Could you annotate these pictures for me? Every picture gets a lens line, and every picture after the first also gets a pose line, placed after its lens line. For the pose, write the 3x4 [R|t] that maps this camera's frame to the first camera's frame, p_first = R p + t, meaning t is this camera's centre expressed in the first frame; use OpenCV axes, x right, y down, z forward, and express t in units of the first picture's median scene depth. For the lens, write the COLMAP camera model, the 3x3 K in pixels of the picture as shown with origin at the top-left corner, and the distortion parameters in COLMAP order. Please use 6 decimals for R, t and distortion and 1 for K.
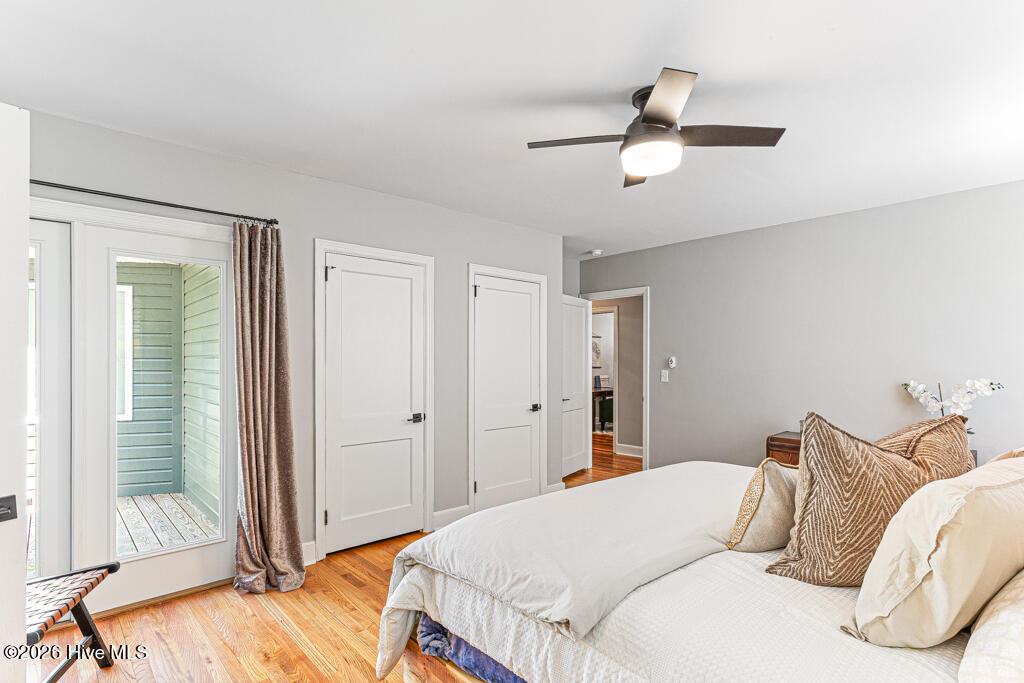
lens RADIAL K [[510.3, 0, 510.2], [0, 510.3, 360.7], [0, 0, 1]] dist [0.000480, 0.000051]
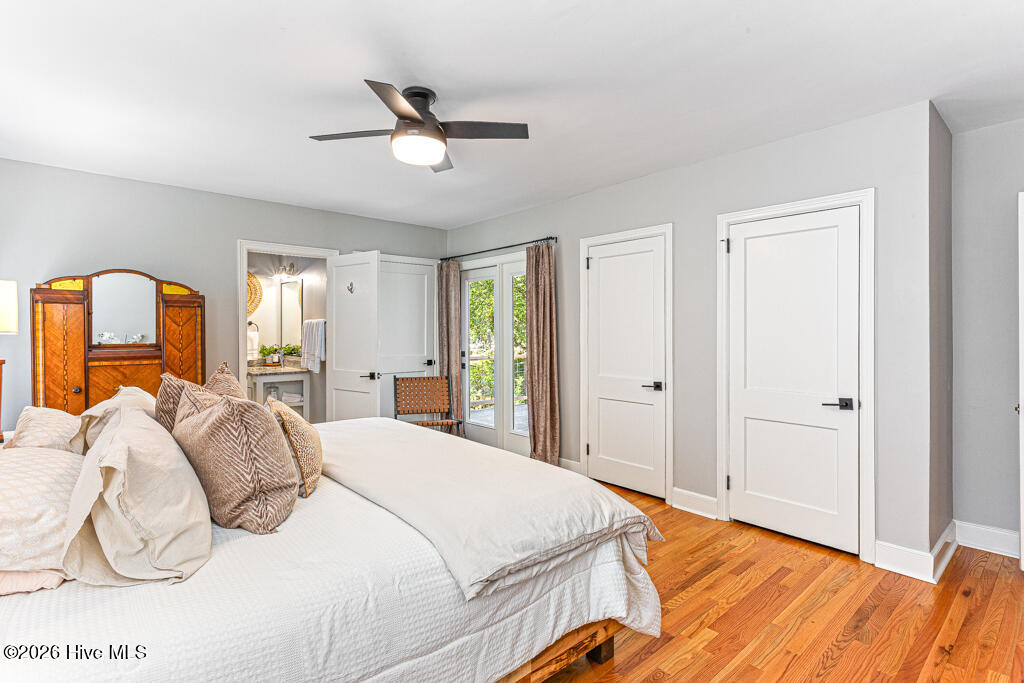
lens RADIAL K [[508.0, 0, 533.3], [0, 508.0, 328.6], [0, 0, 1]] dist [0.000721, 0.000073]
pose [[0.011945, -0.006076, -0.999910, 0.816110], [-0.002957, 0.999977, -0.006111, 0.004710], [0.999924, 0.003030, 0.011926, 0.729410]]
